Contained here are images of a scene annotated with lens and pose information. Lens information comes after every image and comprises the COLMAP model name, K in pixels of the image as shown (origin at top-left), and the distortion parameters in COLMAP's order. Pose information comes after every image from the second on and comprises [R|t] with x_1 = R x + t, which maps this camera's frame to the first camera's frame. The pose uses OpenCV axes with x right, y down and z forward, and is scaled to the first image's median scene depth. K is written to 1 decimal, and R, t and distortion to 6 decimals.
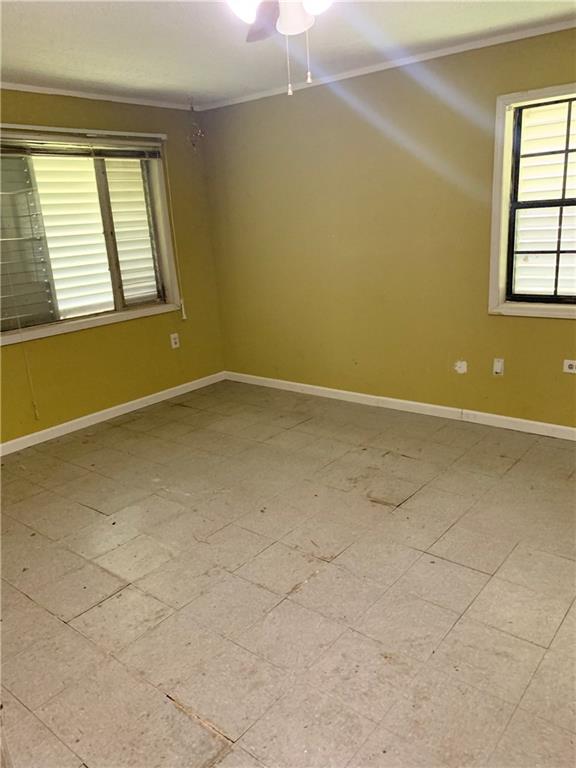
lens RADIAL K [[596.4, 0, 288.1], [0, 596.4, 385.2], [0, 0, 1]] dist [0.033765, -0.023106]
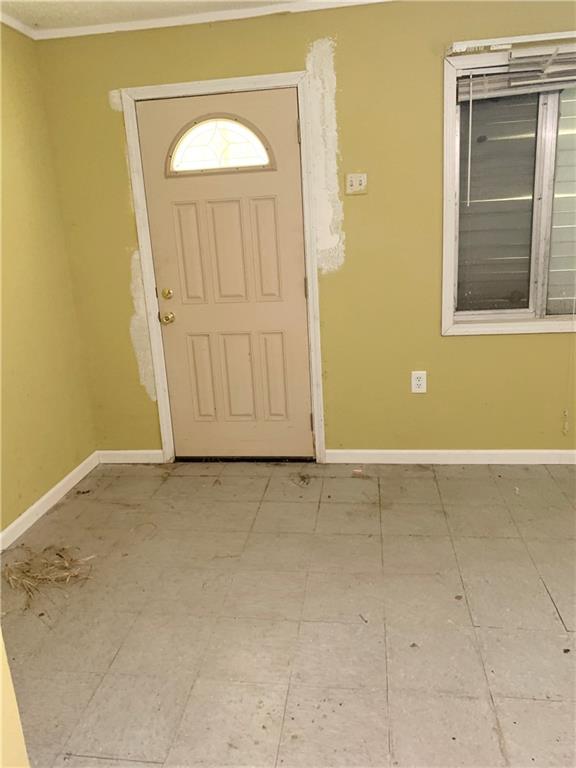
lens RADIAL K [[596.4, 0, 287.2], [0, 596.4, 383.1], [0, 0, 1]] dist [0.033765, -0.023106]
pose [[0.527865, 0.262182, -0.807848, -0.008398], [-0.215366, 0.961393, 0.171290, -0.074668], [0.821569, 0.083565, 0.563951, 0.341035]]
